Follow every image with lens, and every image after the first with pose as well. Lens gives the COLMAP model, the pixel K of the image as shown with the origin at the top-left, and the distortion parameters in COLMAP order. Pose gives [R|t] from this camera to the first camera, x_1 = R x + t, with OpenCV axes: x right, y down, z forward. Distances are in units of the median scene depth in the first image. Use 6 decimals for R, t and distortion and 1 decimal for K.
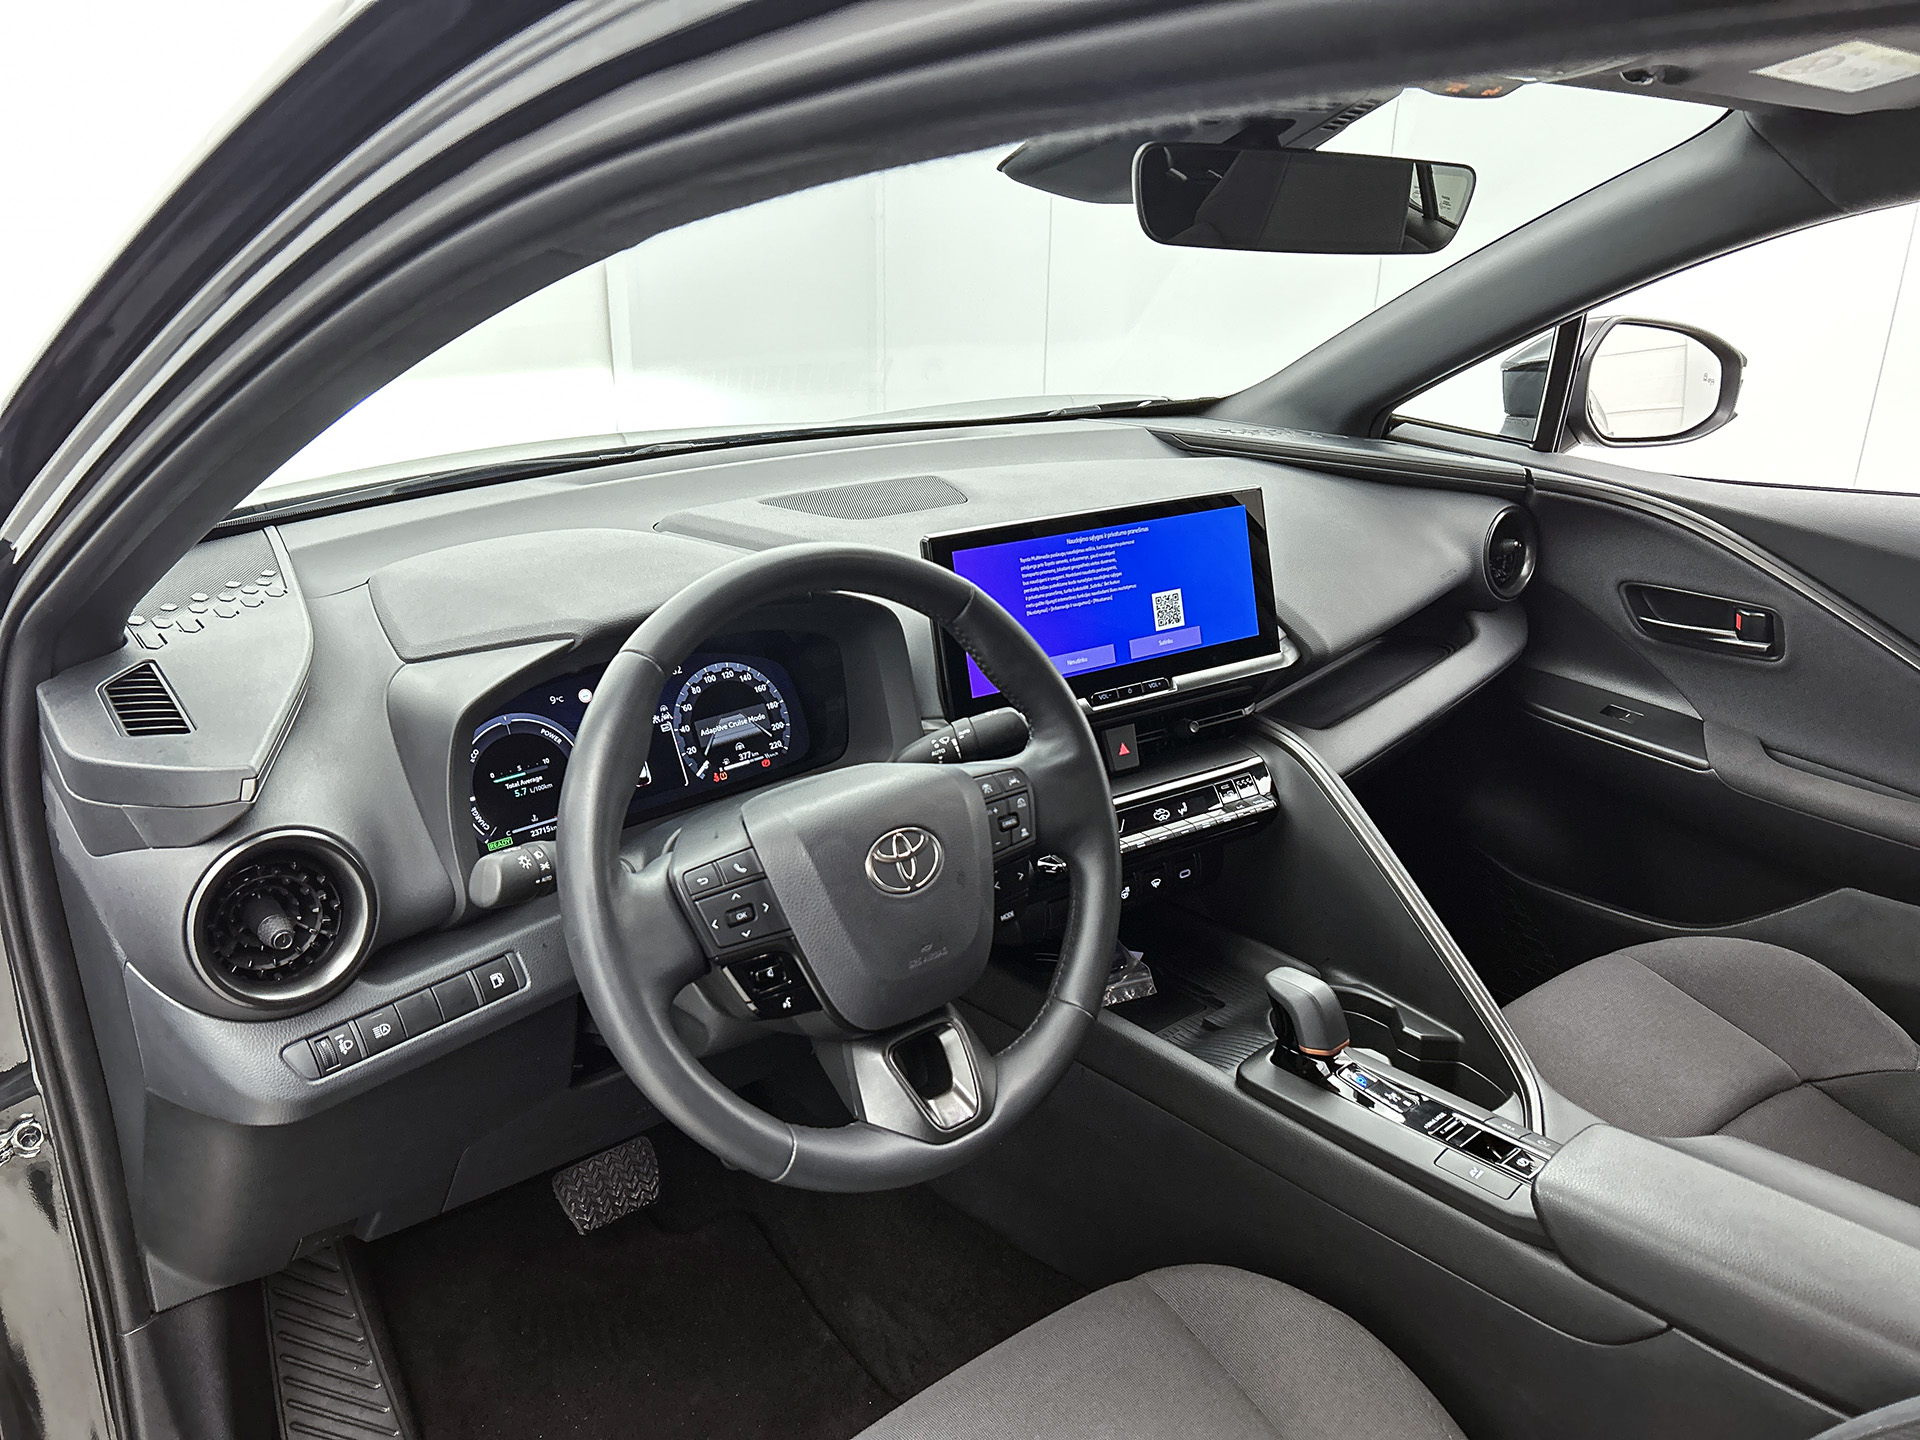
lens RADIAL K [[1448.5, 0, 952.1], [0, 1448.5, 746.0], [0, 0, 1]] dist [0.038803, -0.053467]
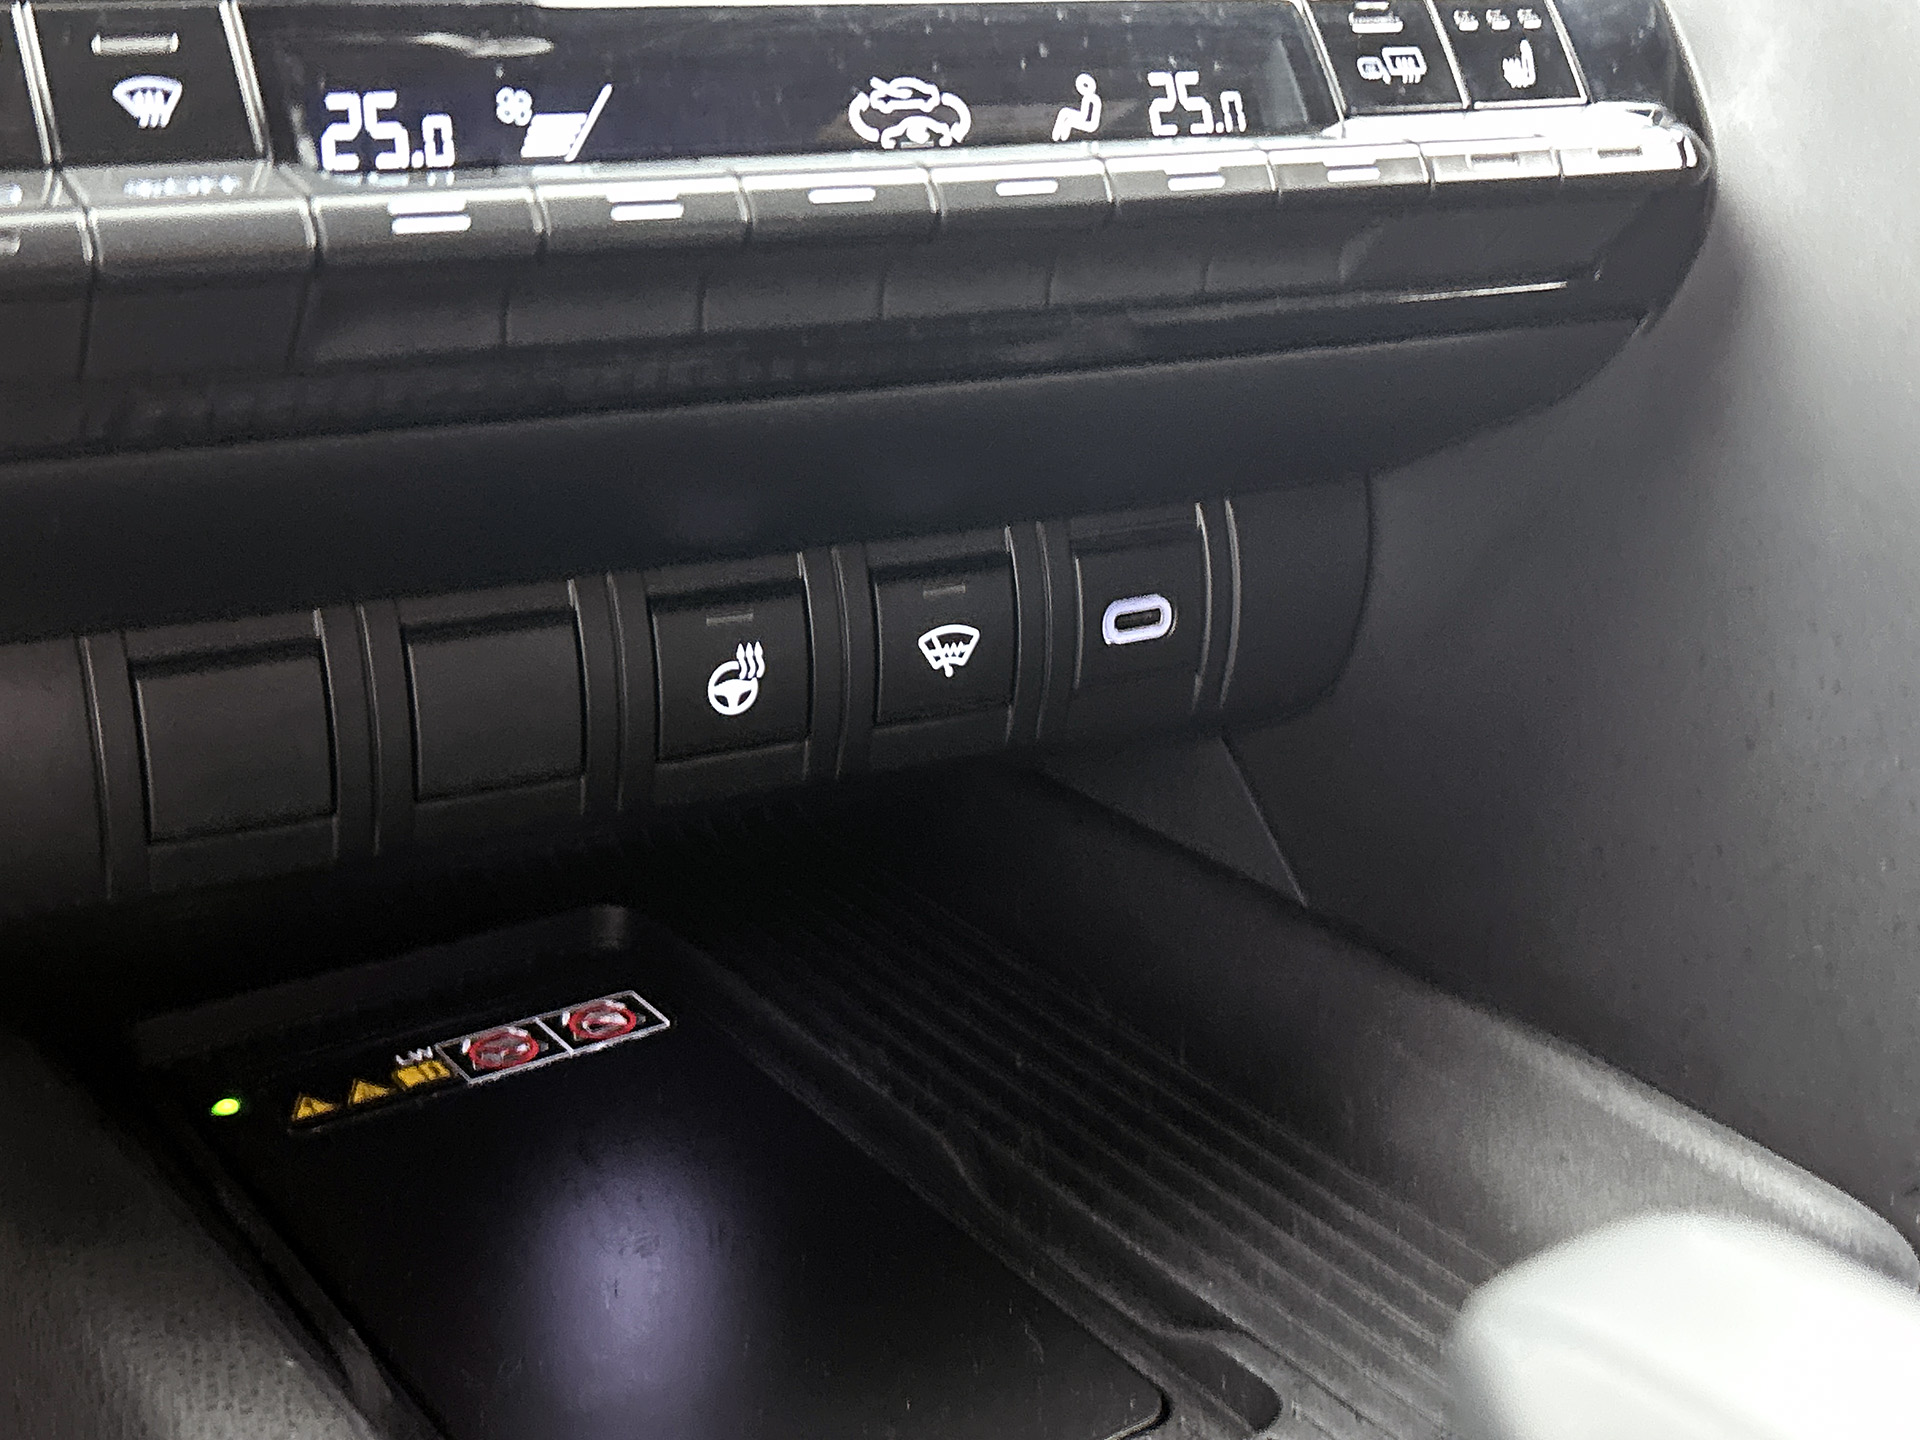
lens RADIAL K [[2437.3, 0, 989.1], [0, 2437.3, 671.1], [0, 0, 1]] dist [0.017608, 0.000000]
pose [[0.996260, 0.062363, -0.059811, 0.179822], [-0.063786, 0.997717, -0.022183, 0.114698], [0.058291, 0.025915, 0.997963, 0.793362]]
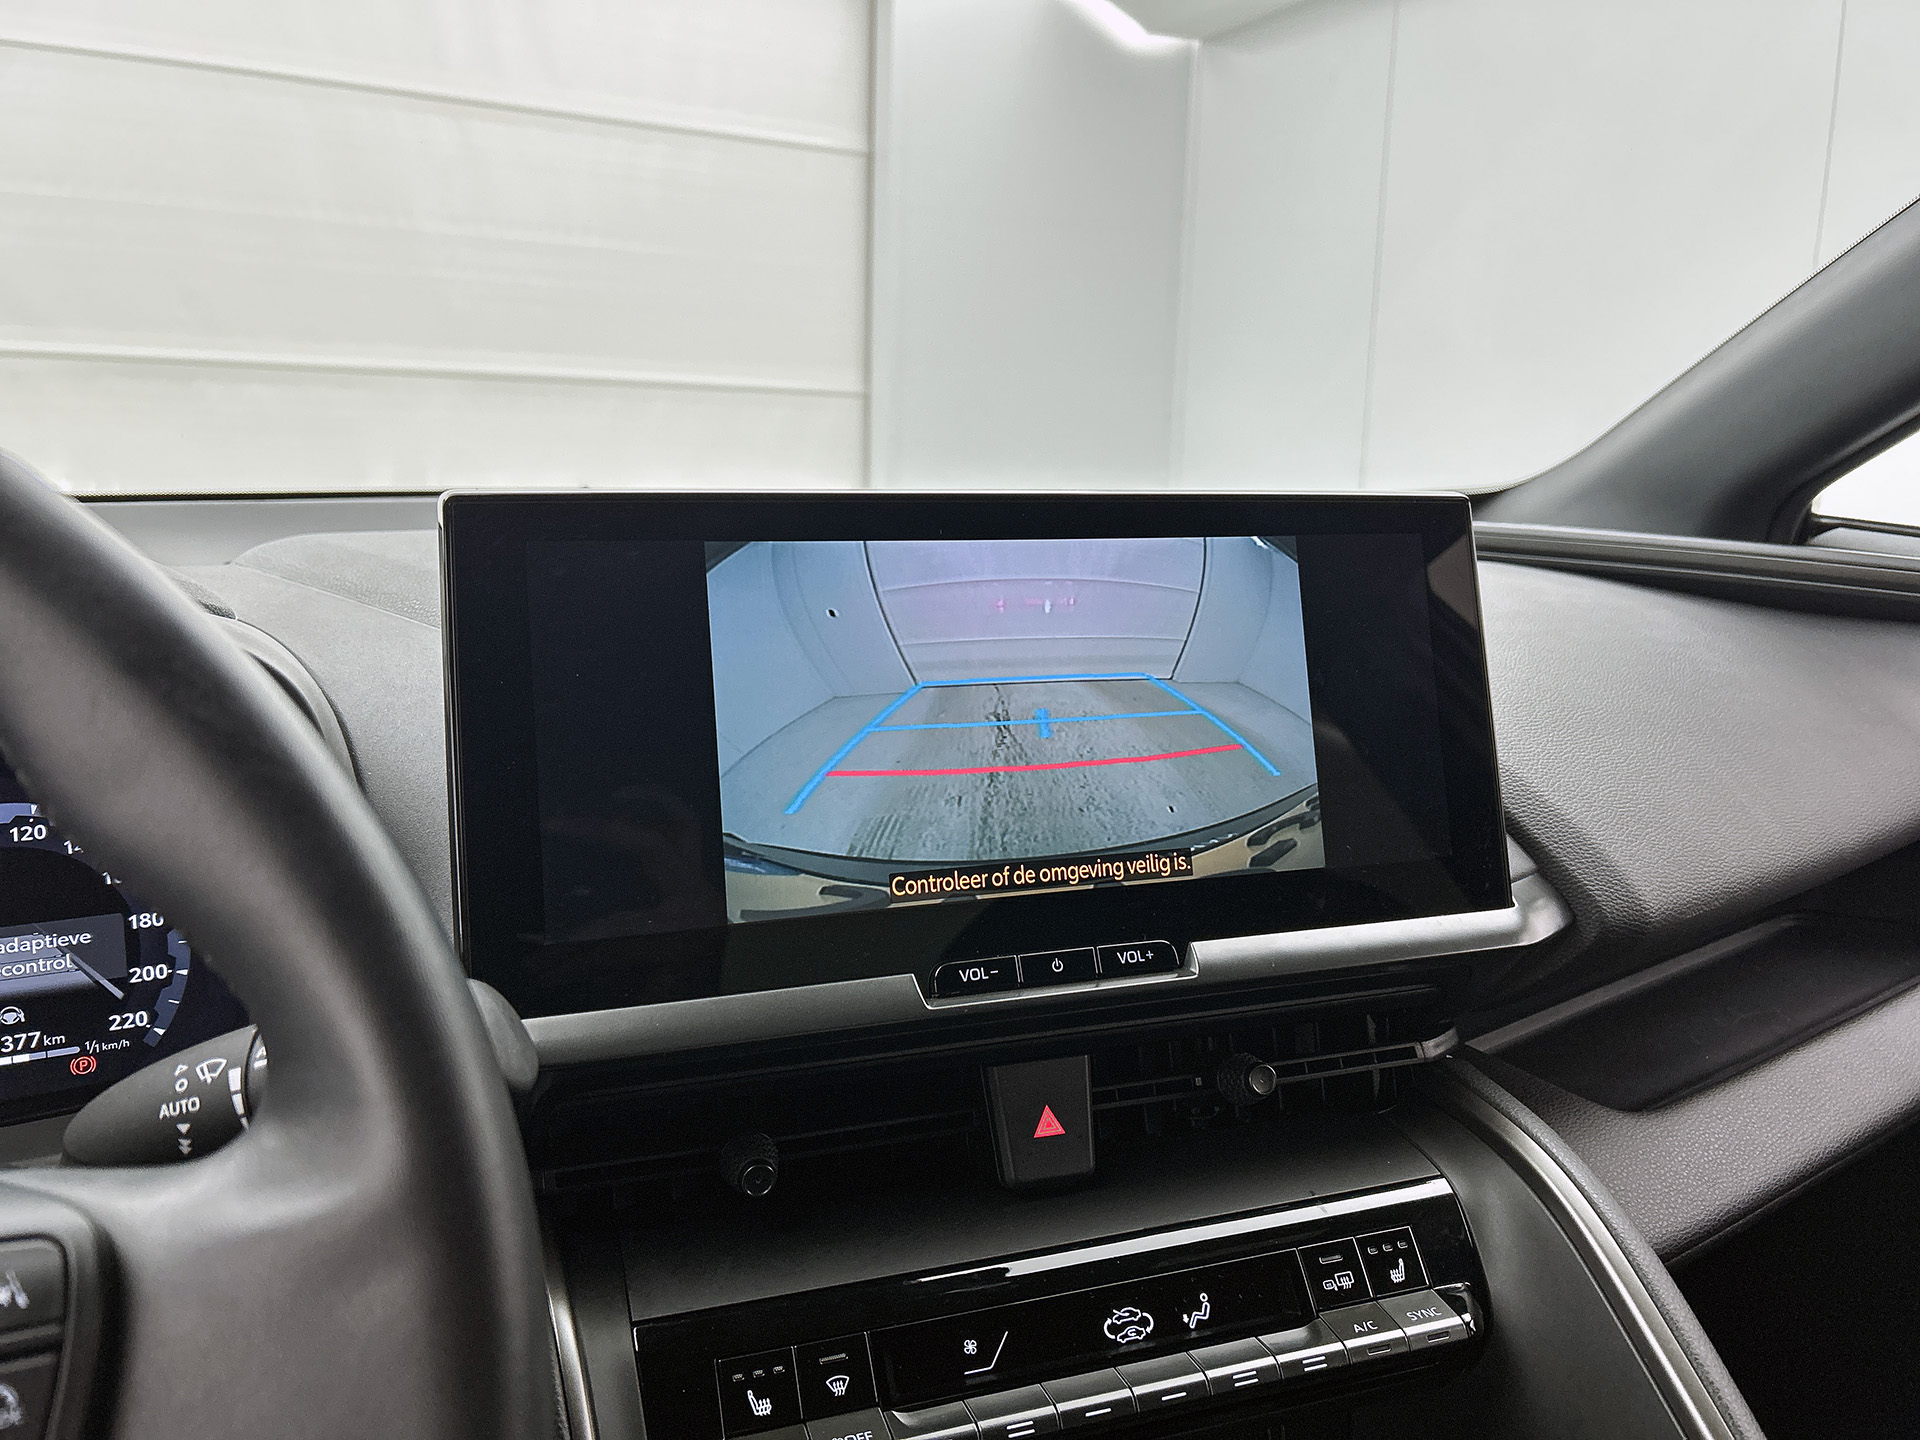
lens RADIAL K [[1448.5, 0, 972.0], [0, 1448.5, 713.3], [0, 0, 1]] dist [0.038803, -0.053467]
pose [[0.972310, 0.052893, -0.227629, 0.190294], [-0.097332, 0.977203, -0.188681, -0.030244], [0.212460, 0.205612, 0.955293, 0.647960]]
